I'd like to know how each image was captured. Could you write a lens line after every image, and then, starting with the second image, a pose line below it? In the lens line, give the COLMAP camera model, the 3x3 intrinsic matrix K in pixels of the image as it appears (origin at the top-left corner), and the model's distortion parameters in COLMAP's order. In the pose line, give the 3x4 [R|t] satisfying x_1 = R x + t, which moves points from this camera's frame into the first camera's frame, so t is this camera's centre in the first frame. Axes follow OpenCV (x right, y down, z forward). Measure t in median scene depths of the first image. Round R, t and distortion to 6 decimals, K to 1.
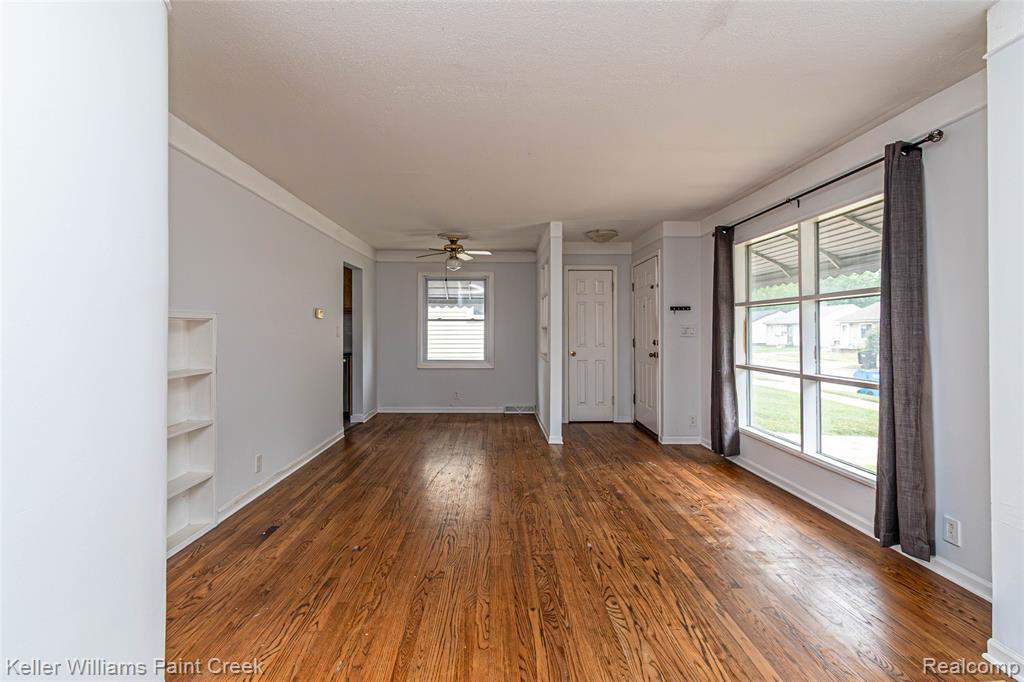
lens RADIAL K [[463.7, 0, 496.4], [0, 463.7, 330.8], [0, 0, 1]] dist [0.009702, -0.003250]
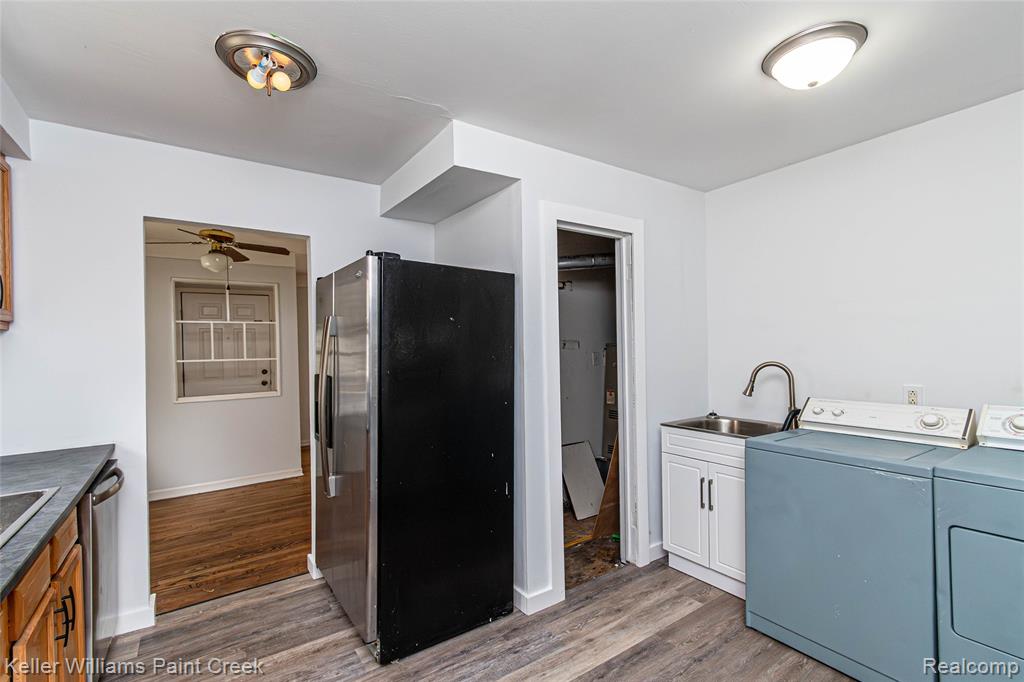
lens RADIAL K [[463.7, 0, 515.5], [0, 463.7, 344.3], [0, 0, 1]] dist [0.009702, -0.003250]
pose [[-0.561527, 0.012288, 0.827367, -0.838239], [0.020254, 0.999794, -0.001103, -0.025206], [-0.827210, 0.016138, -0.561661, 1.019536]]
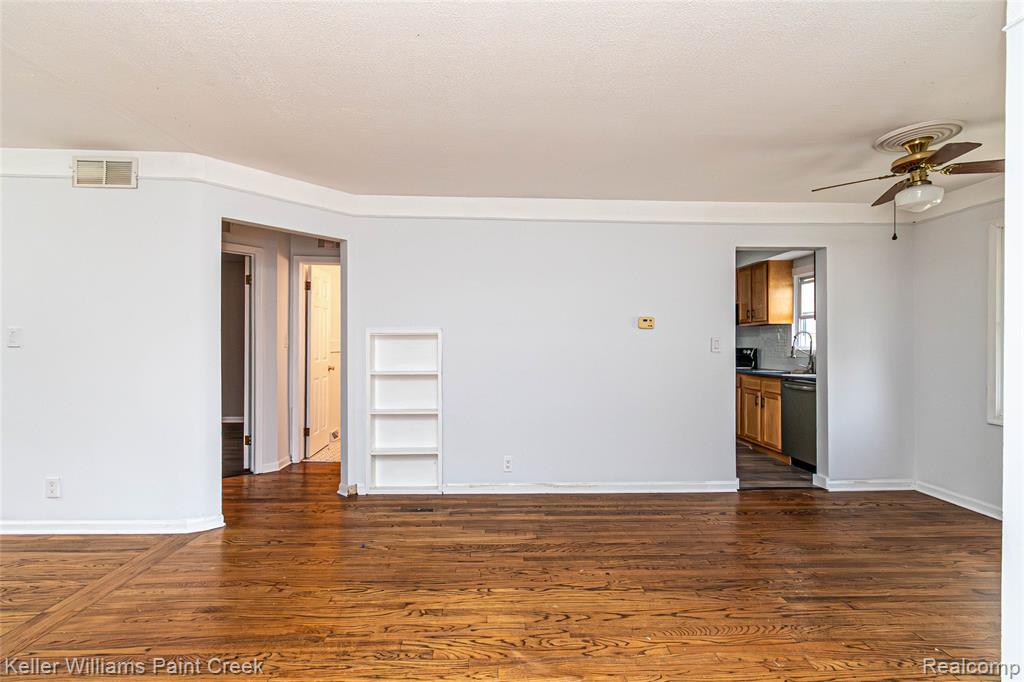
lens RADIAL K [[463.7, 0, 522.1], [0, 463.7, 344.2], [0, 0, 1]] dist [0.009702, -0.003250]
pose [[0.035365, -0.004391, -0.999365, 0.351736], [-0.005053, 0.999977, -0.004572, 0.003591], [0.999362, 0.005212, 0.035342, 0.592455]]
